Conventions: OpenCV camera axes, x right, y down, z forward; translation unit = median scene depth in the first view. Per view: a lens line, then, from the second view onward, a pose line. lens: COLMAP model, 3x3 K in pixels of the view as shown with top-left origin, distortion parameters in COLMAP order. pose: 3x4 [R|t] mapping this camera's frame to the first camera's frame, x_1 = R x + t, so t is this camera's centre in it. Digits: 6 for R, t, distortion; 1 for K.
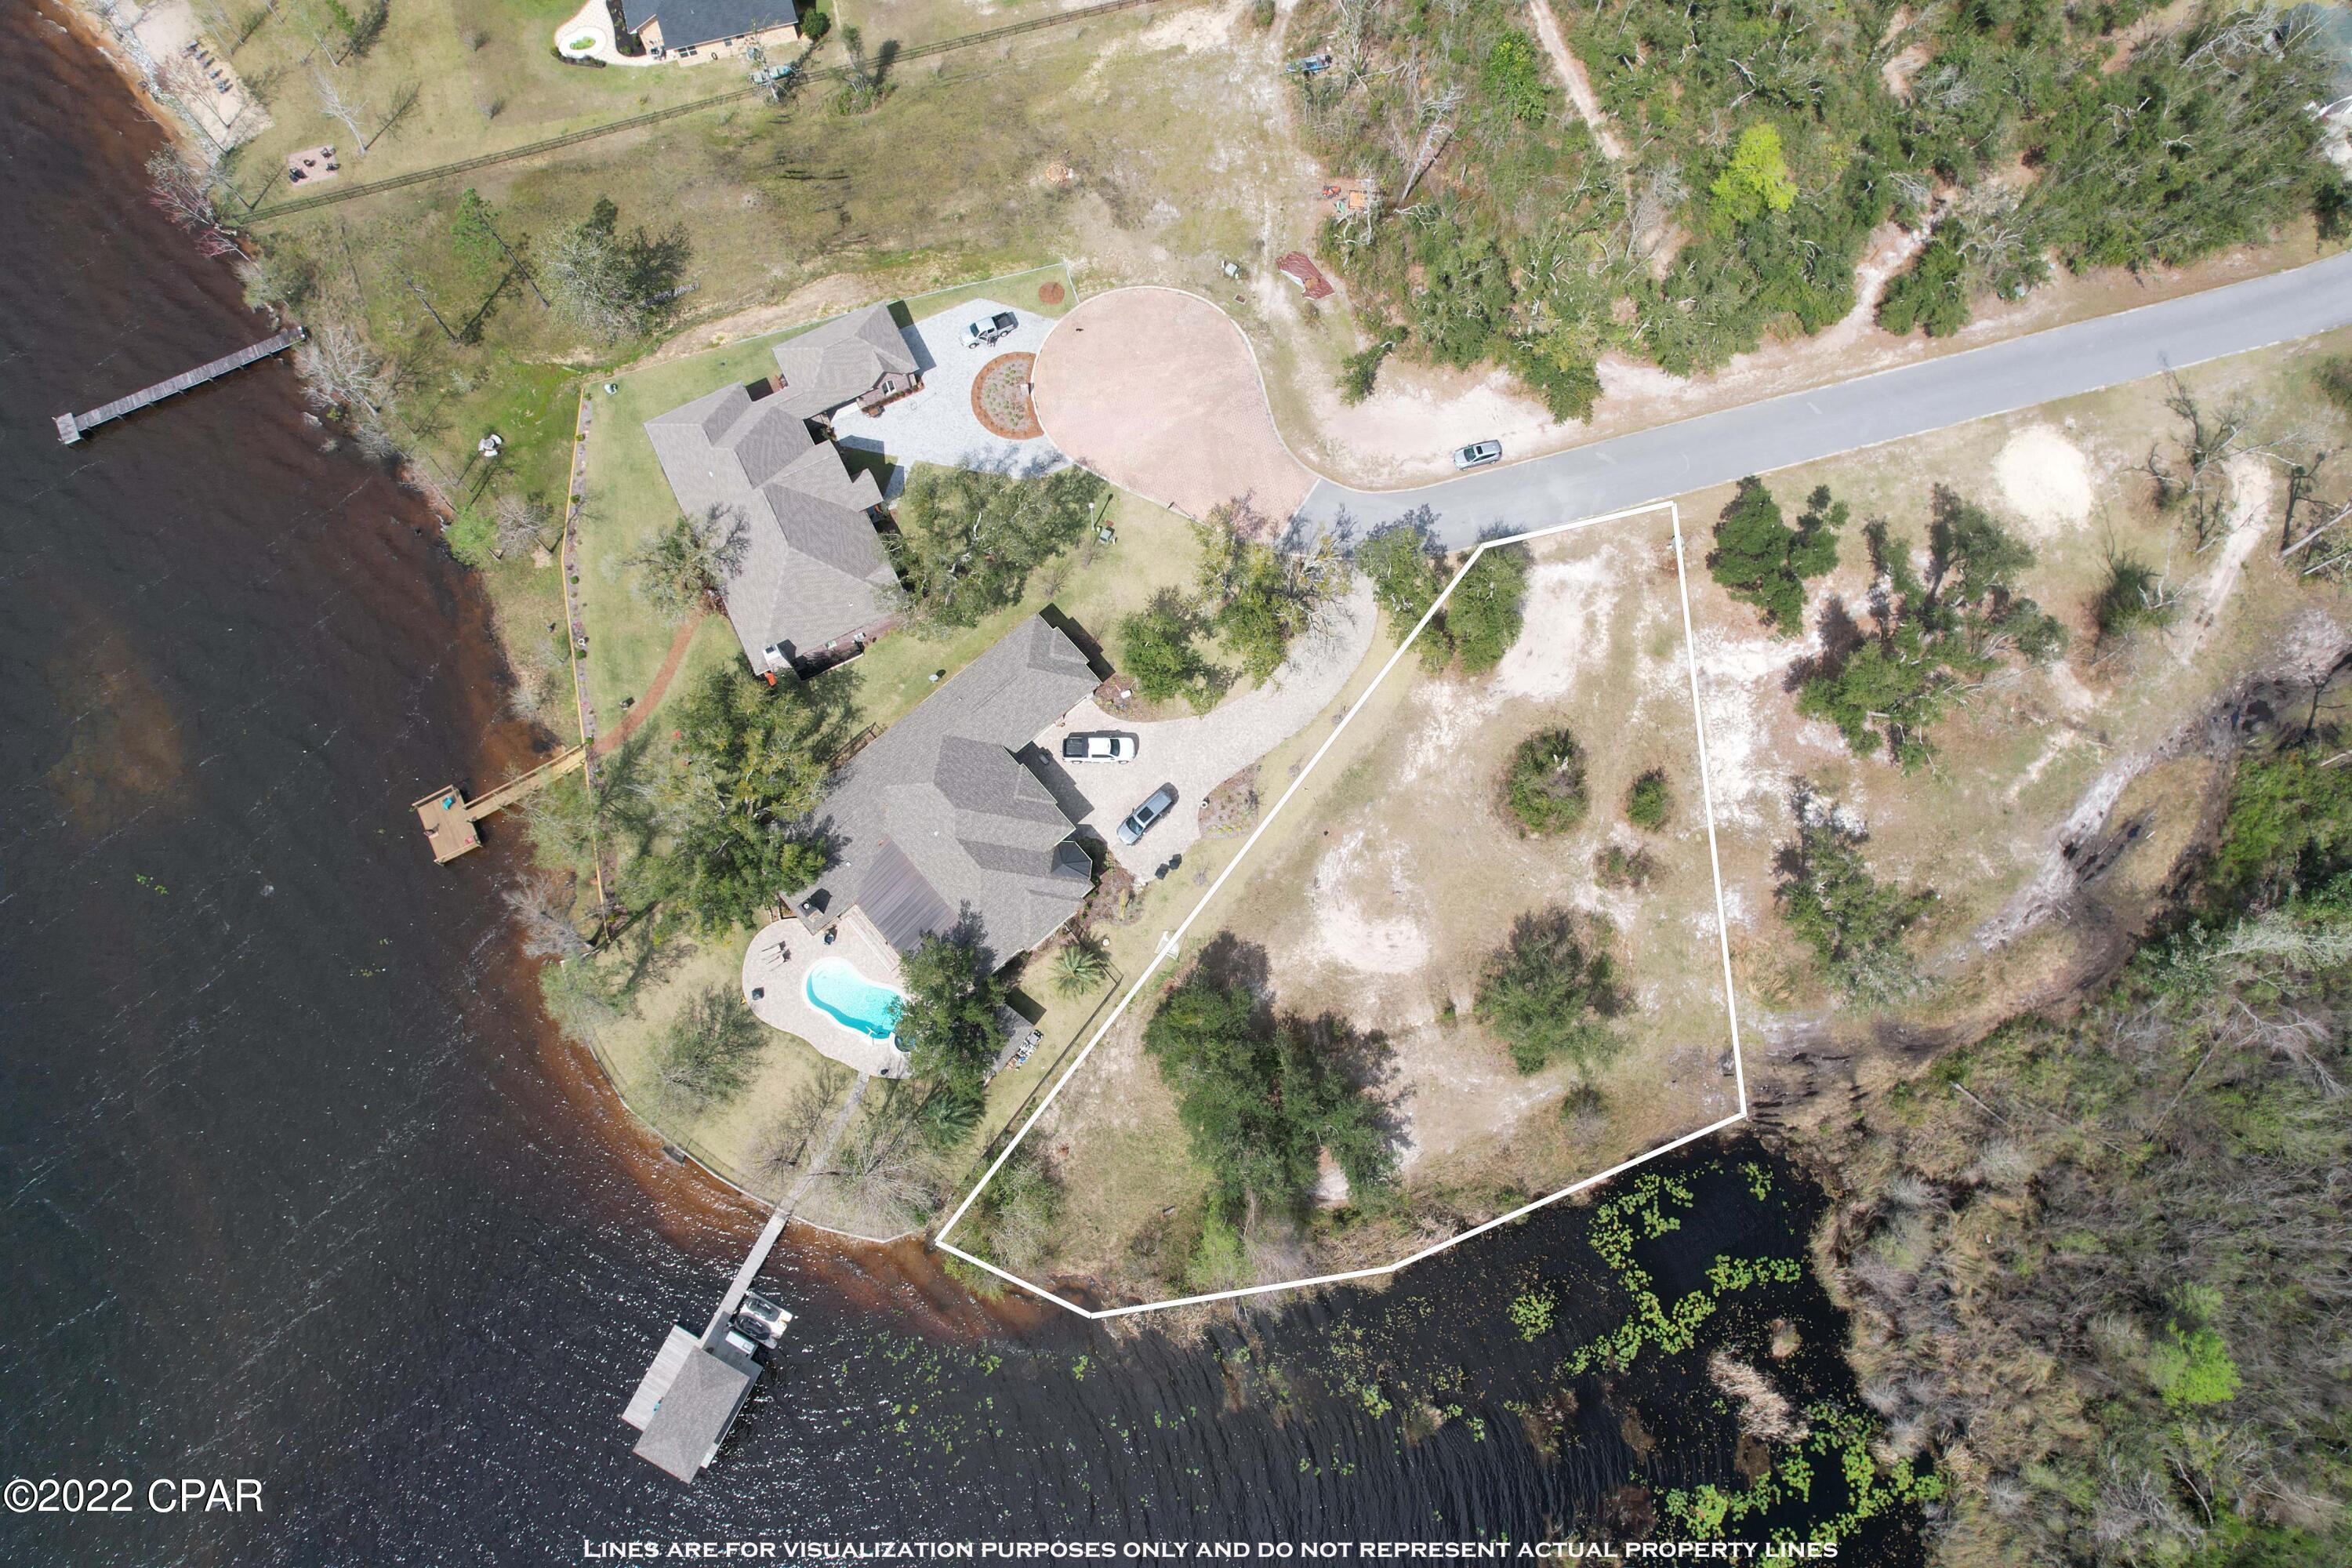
lens RADIAL K [[1554.9, 0, 1187.5], [0, 1554.9, 783.7], [0, 0, 1]] dist [-0.075373, 0.043100]
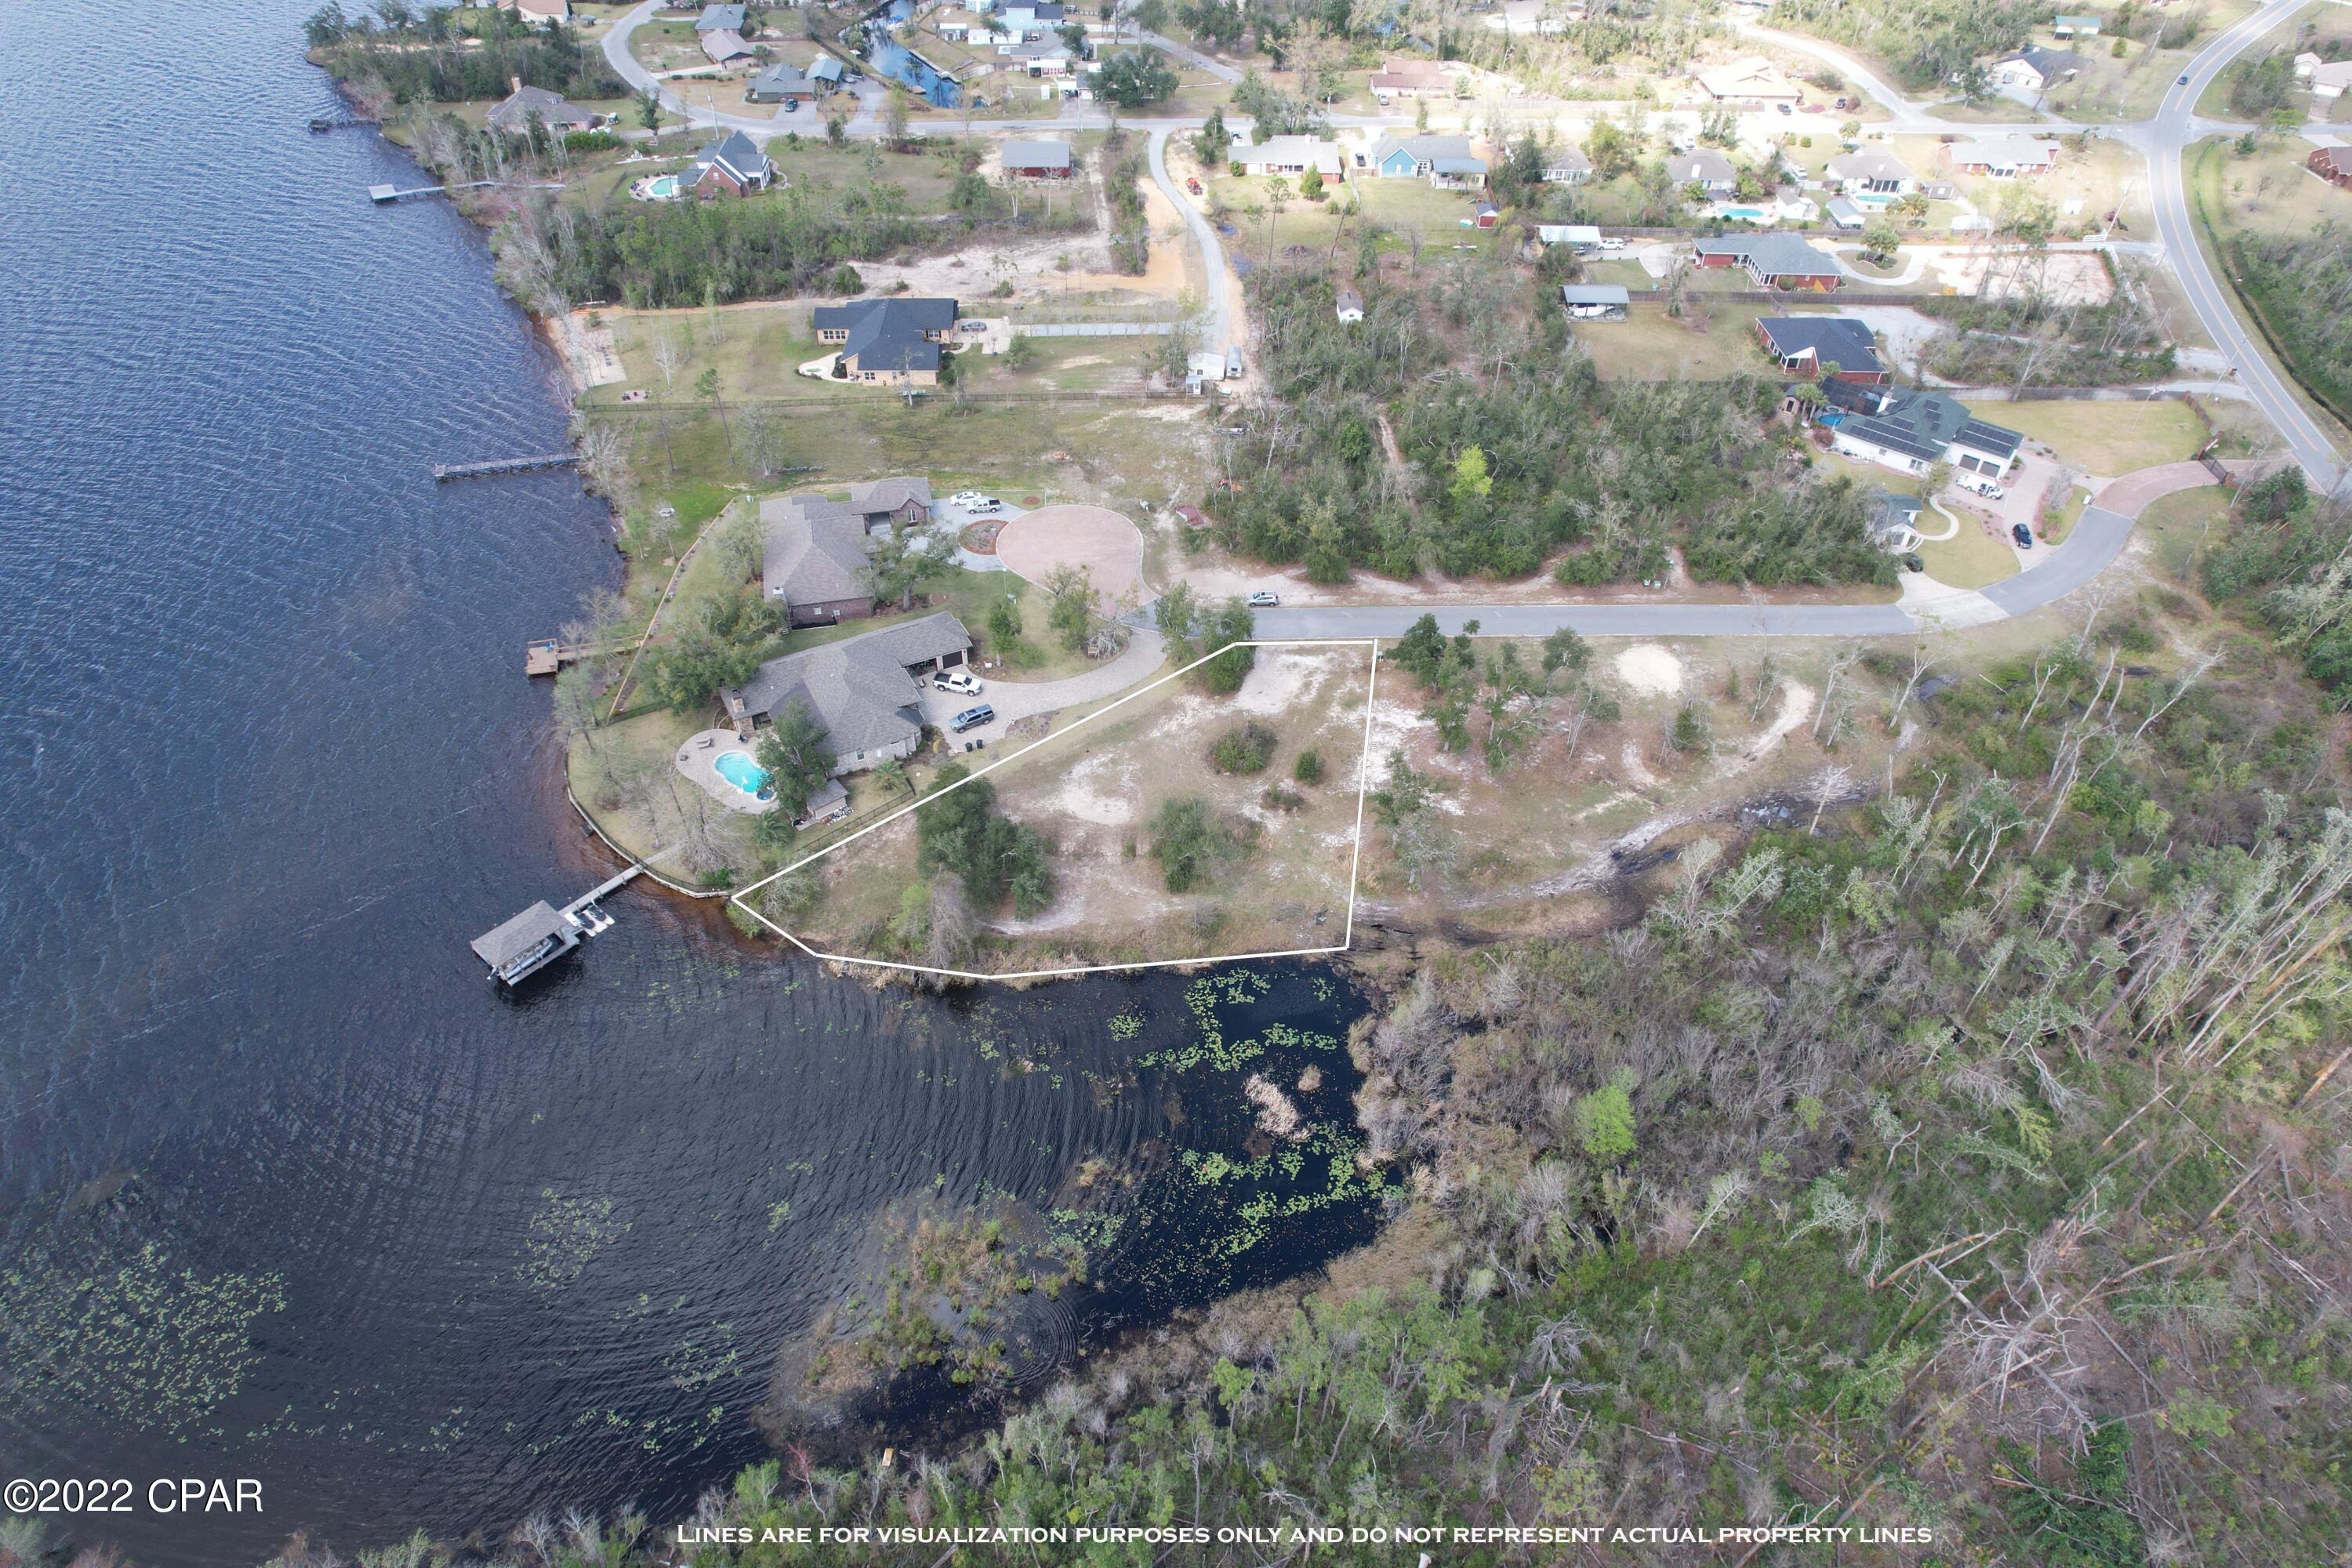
lens RADIAL K [[1504.0, 0, 1178.9], [0, 1504.0, 790.7], [0, 0, 1]] dist [-0.077224, 0.066983]
pose [[0.970876, 0.176787, -0.161696, 0.418038], [-0.233912, 0.845404, -0.480185, 0.738644], [0.051808, 0.504023, 0.862135, -0.191477]]
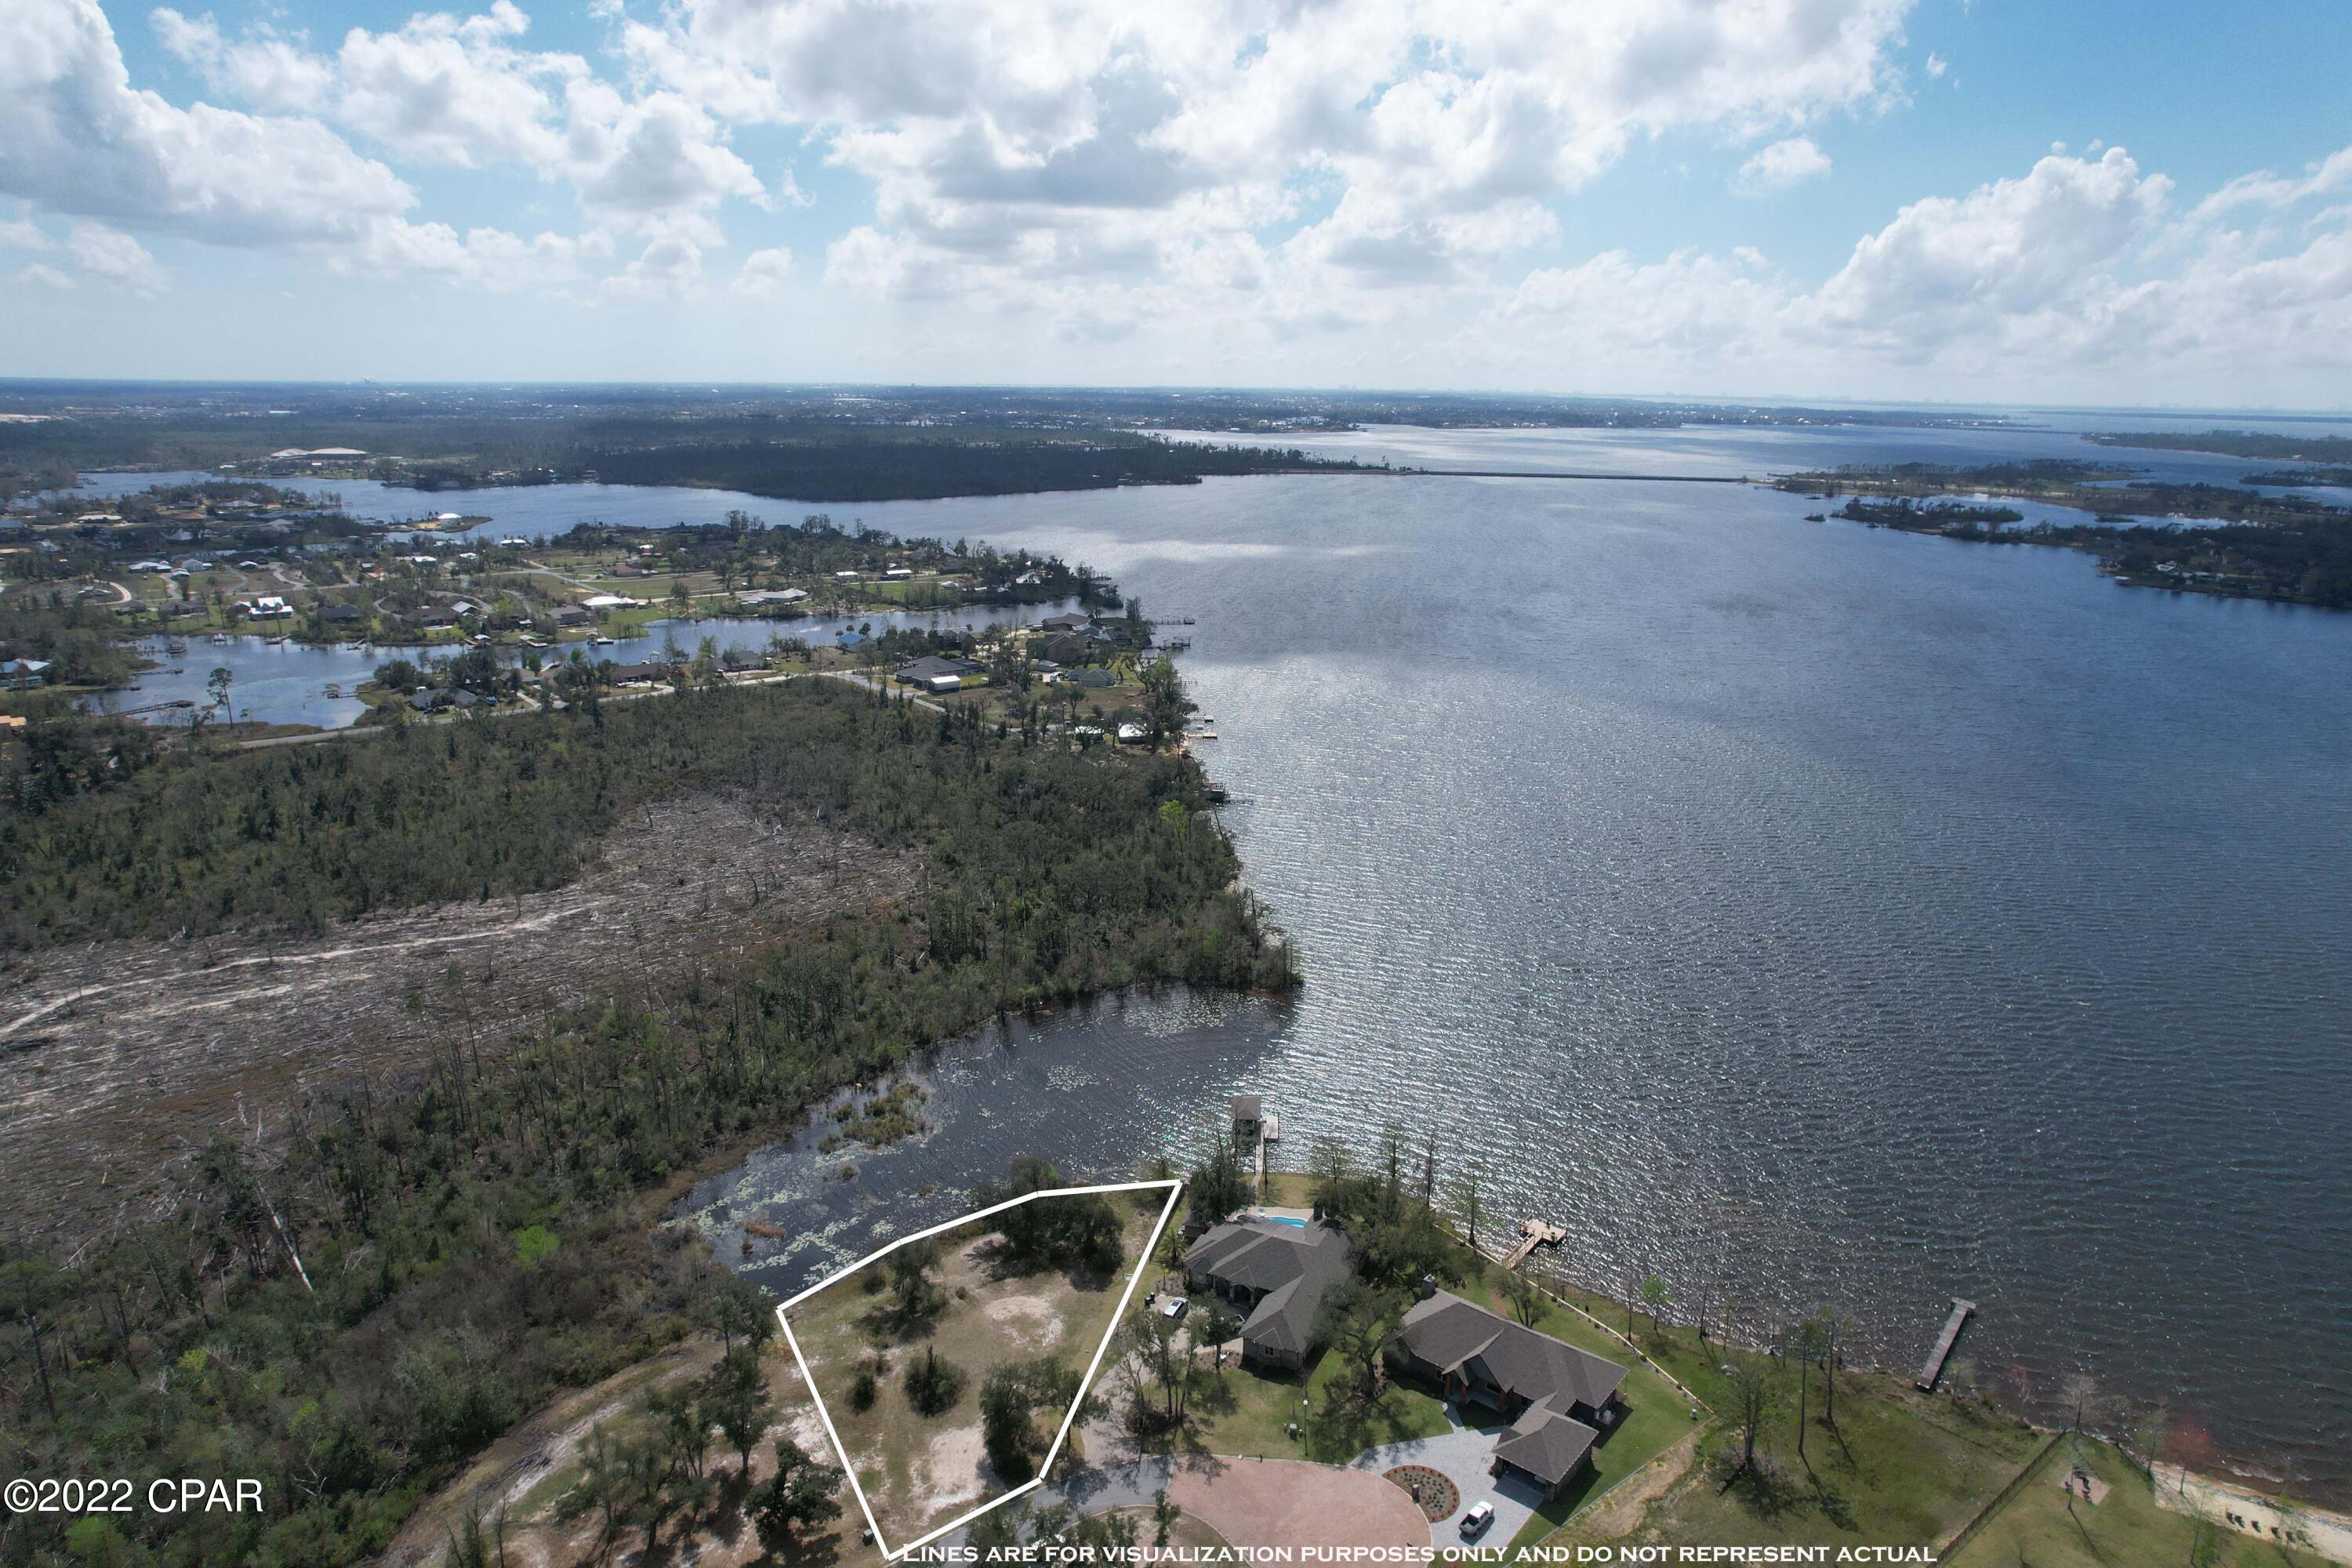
lens RADIAL K [[1504.0, 0, 1178.9], [0, 1504.0, 790.7], [0, 0, 1]] dist [-0.077224, 0.066983]
pose [[-0.915466, 0.103862, -0.388760, 0.524391], [-0.384162, 0.061943, 0.921186, -1.465226], [0.119757, 0.992661, -0.016807, 0.506431]]
